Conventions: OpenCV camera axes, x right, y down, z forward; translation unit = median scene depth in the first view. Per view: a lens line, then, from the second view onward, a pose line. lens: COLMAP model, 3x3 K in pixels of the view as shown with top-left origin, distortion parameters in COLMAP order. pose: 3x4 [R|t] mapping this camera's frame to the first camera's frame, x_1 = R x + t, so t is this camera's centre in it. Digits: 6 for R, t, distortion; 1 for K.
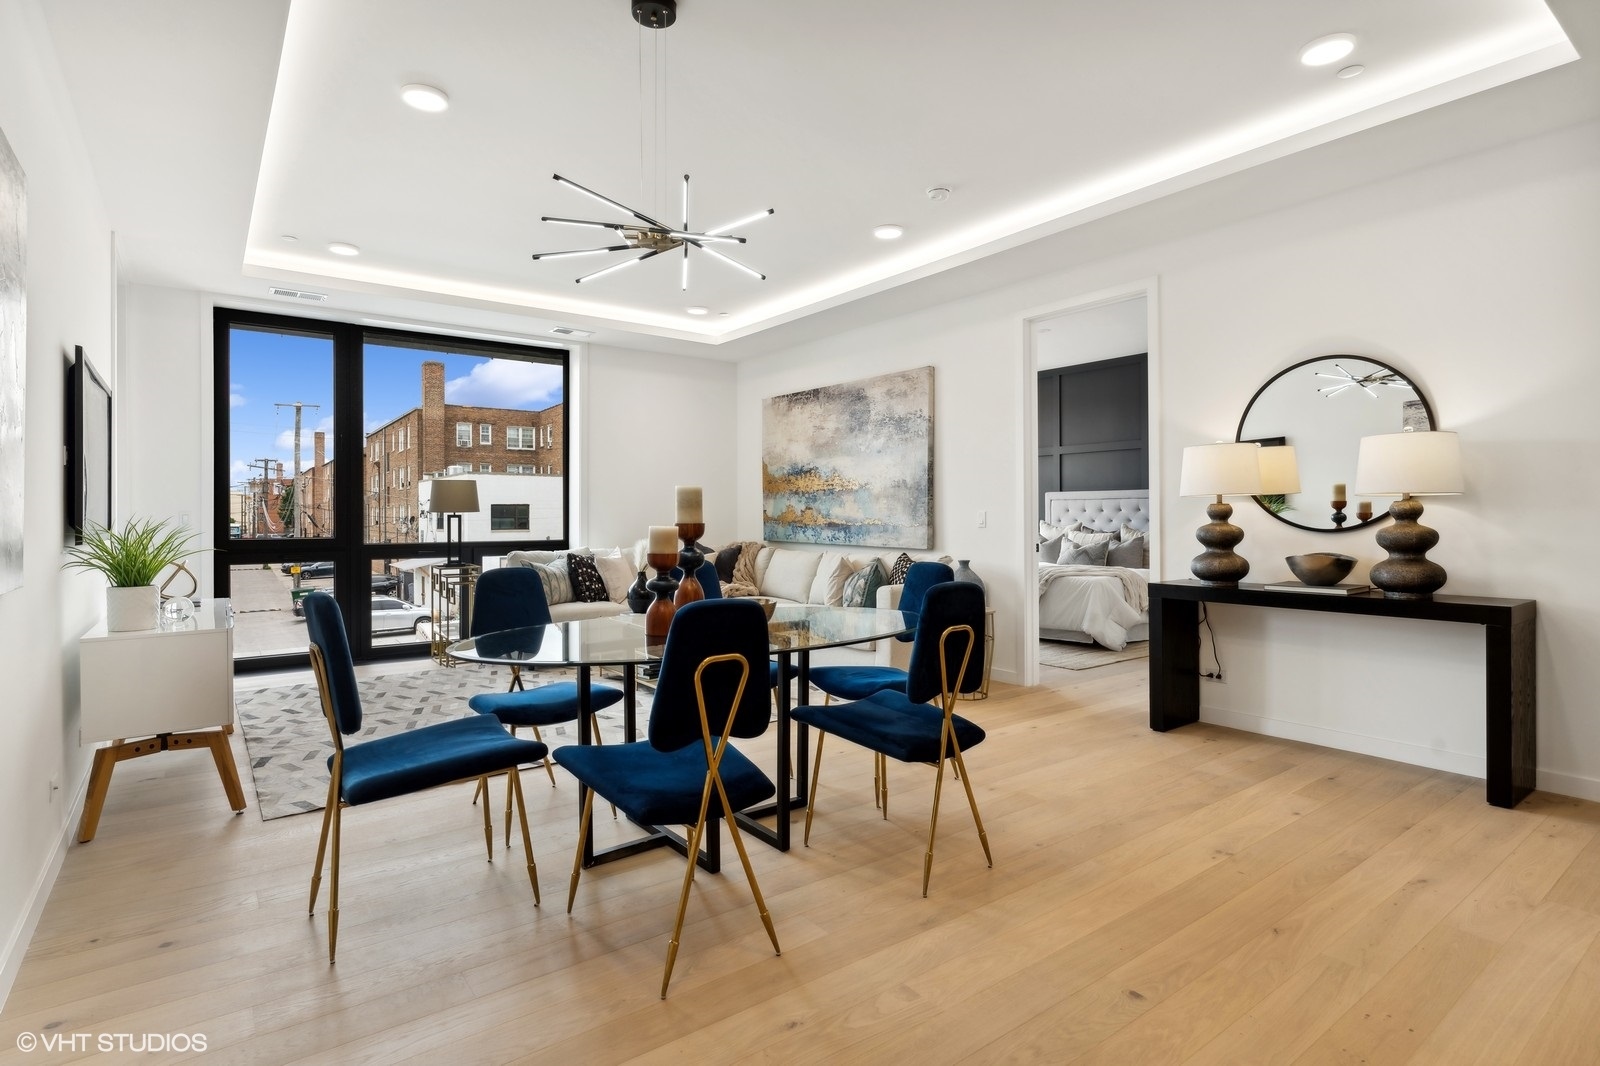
lens RADIAL K [[802.2, 0, 797.0], [0, 802.2, 530.1], [0, 0, 1]] dist [0.000147, 0.000514]
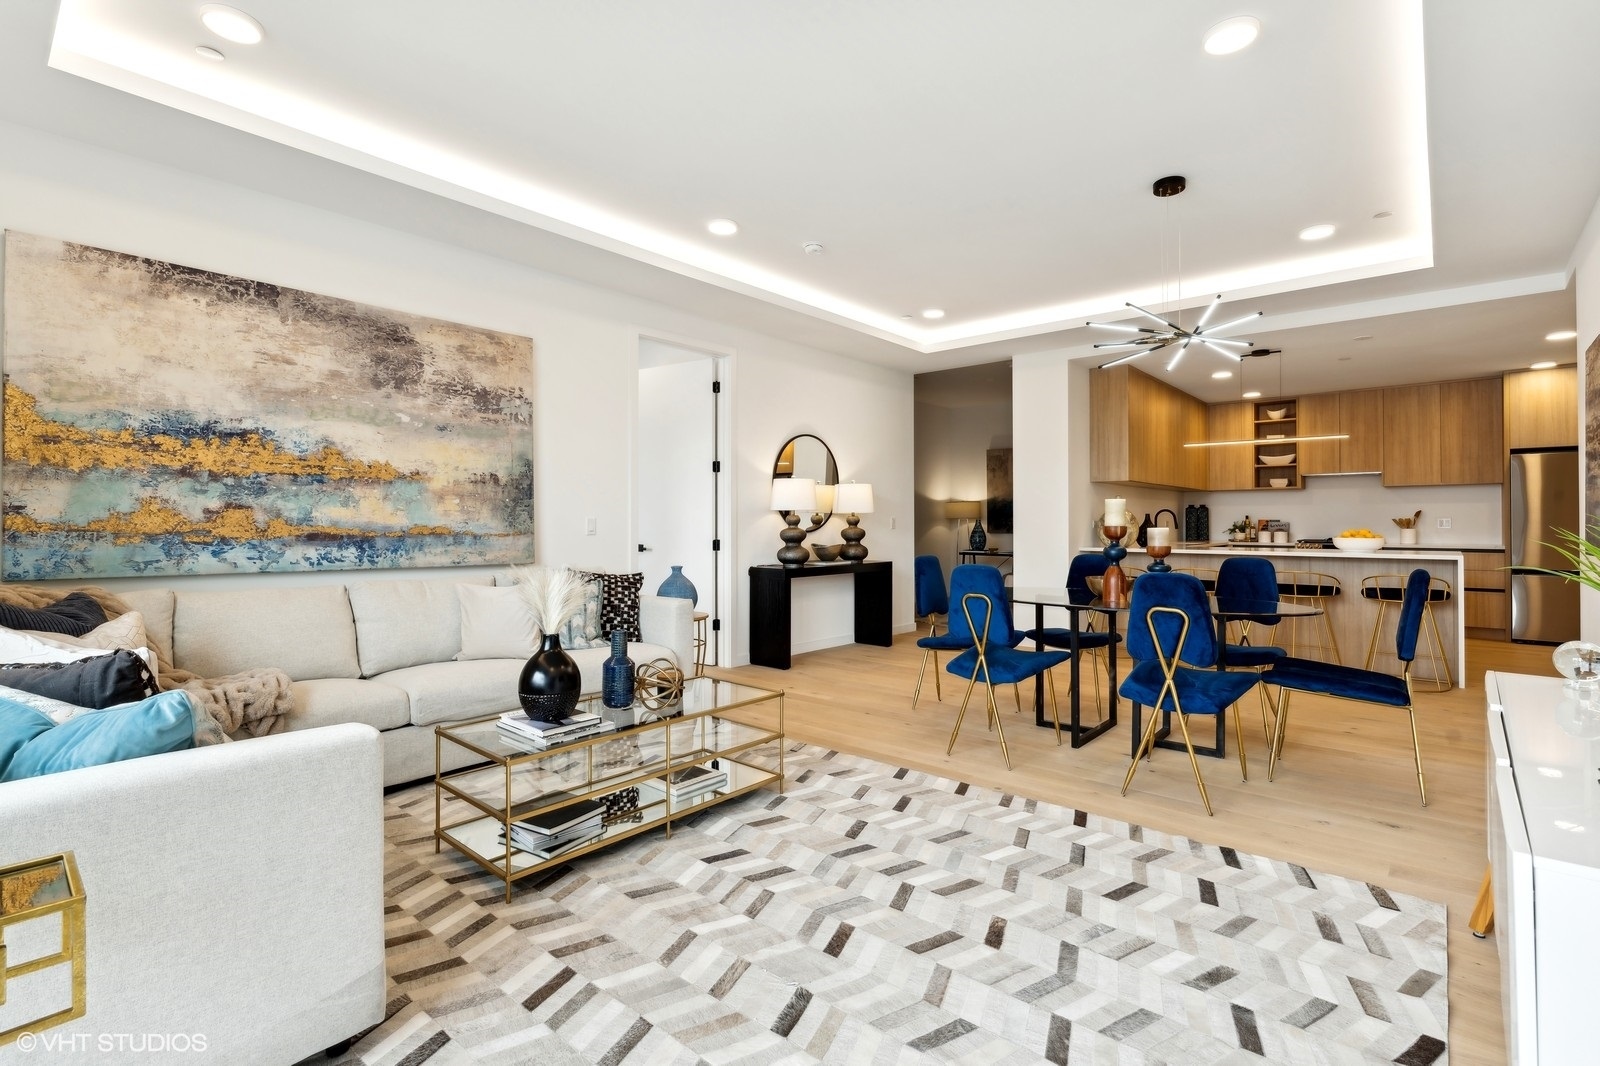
lens RADIAL K [[746.7, 0, 796.3], [0, 746.7, 523.0], [0, 0, 1]] dist [-0.007948, 0.000498]
pose [[-0.204046, 0.007648, 0.978931, -0.566856], [0.019816, 0.999797, -0.003681, -0.008139], [-0.978761, 0.018647, -0.204157, 0.806113]]
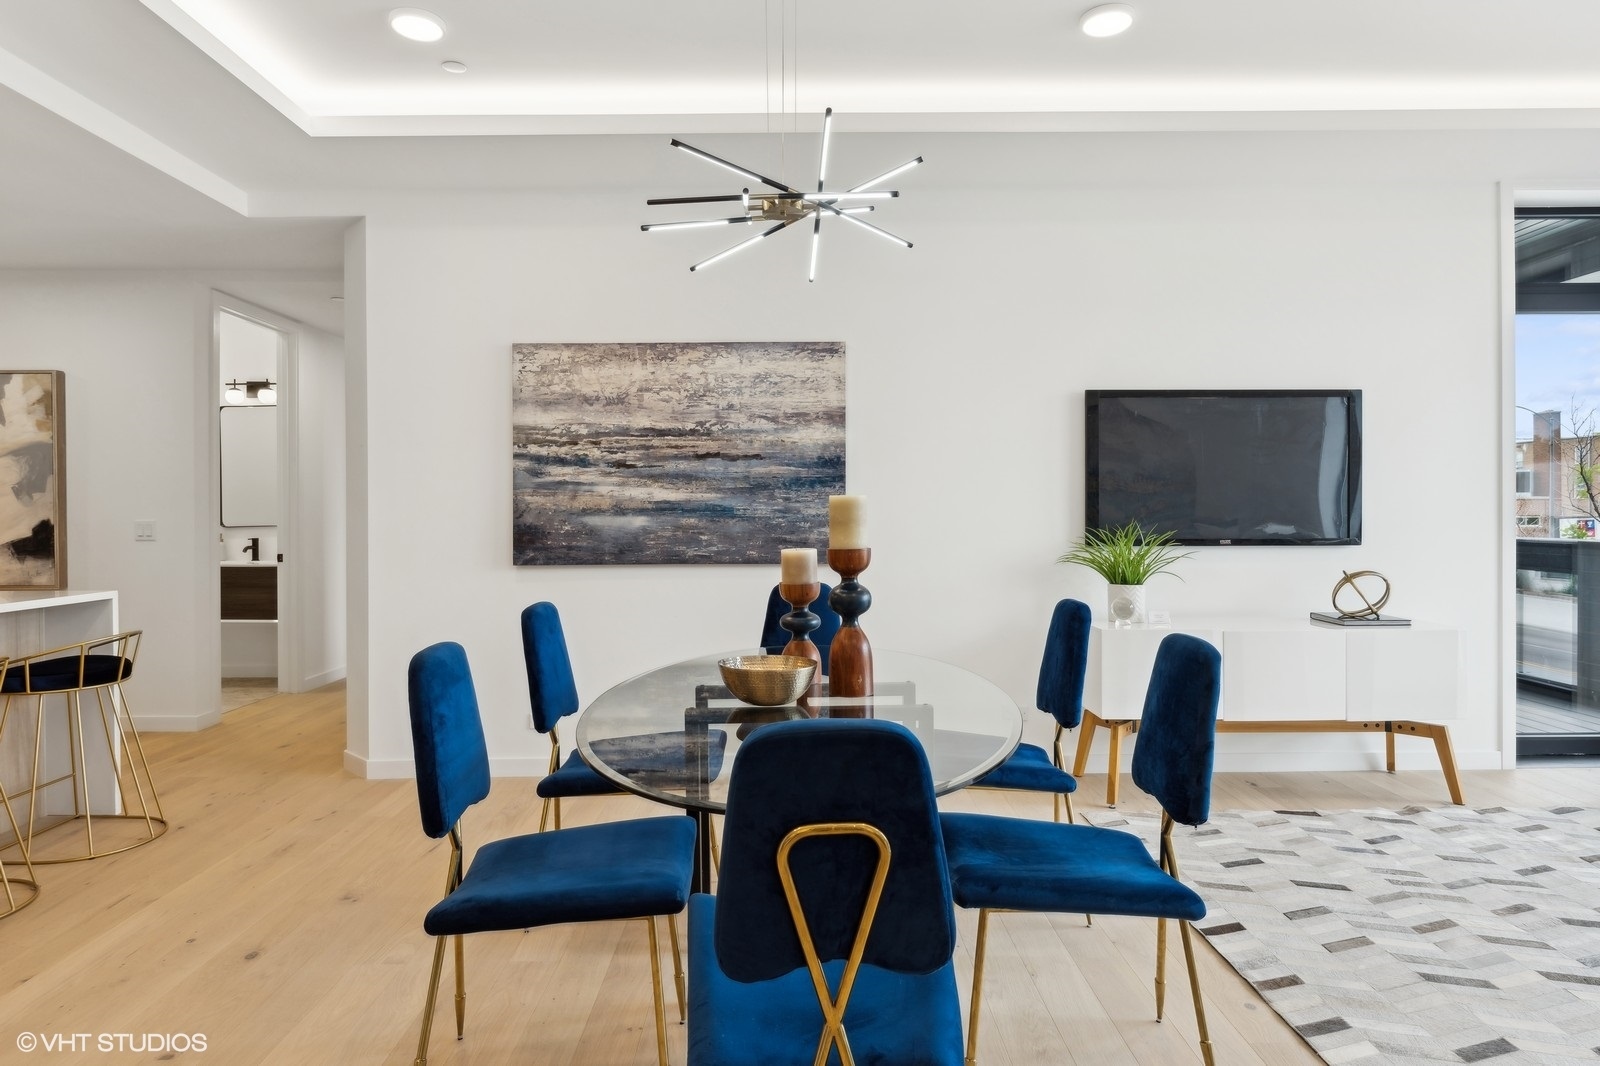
lens RADIAL K [[926.4, 0, 796.4], [0, 926.4, 521.0], [0, 0, 1]] dist [-0.002247, 0.002149]
pose [[-0.591335, 0.015869, -0.806270, 0.245478], [-0.005188, 0.999711, 0.023481, -0.023312], [0.806409, 0.018068, -0.591082, 0.649061]]
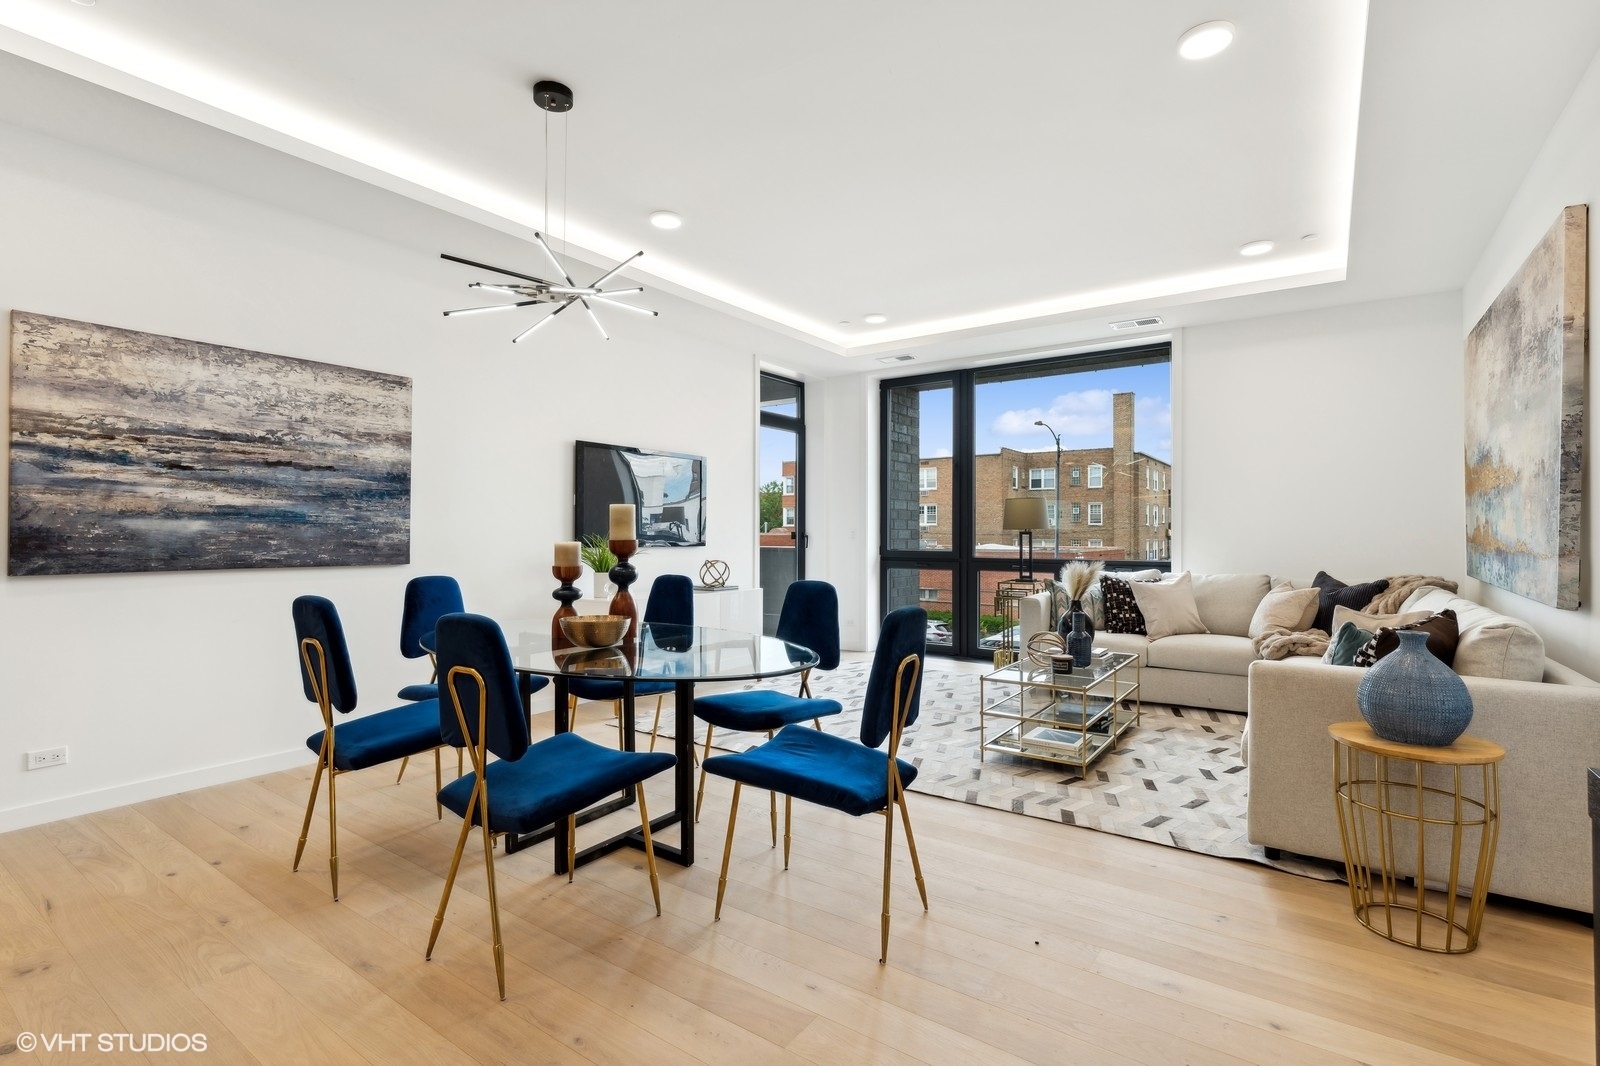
lens RADIAL K [[746.7, 0, 796.9], [0, 746.7, 539.8], [0, 0, 1]] dist [-0.007948, 0.000498]
pose [[0.311072, 0.010320, -0.950330, 0.390196], [-0.018883, 0.999811, 0.004676, -0.007907], [0.950199, 0.016490, 0.311208, 0.410391]]
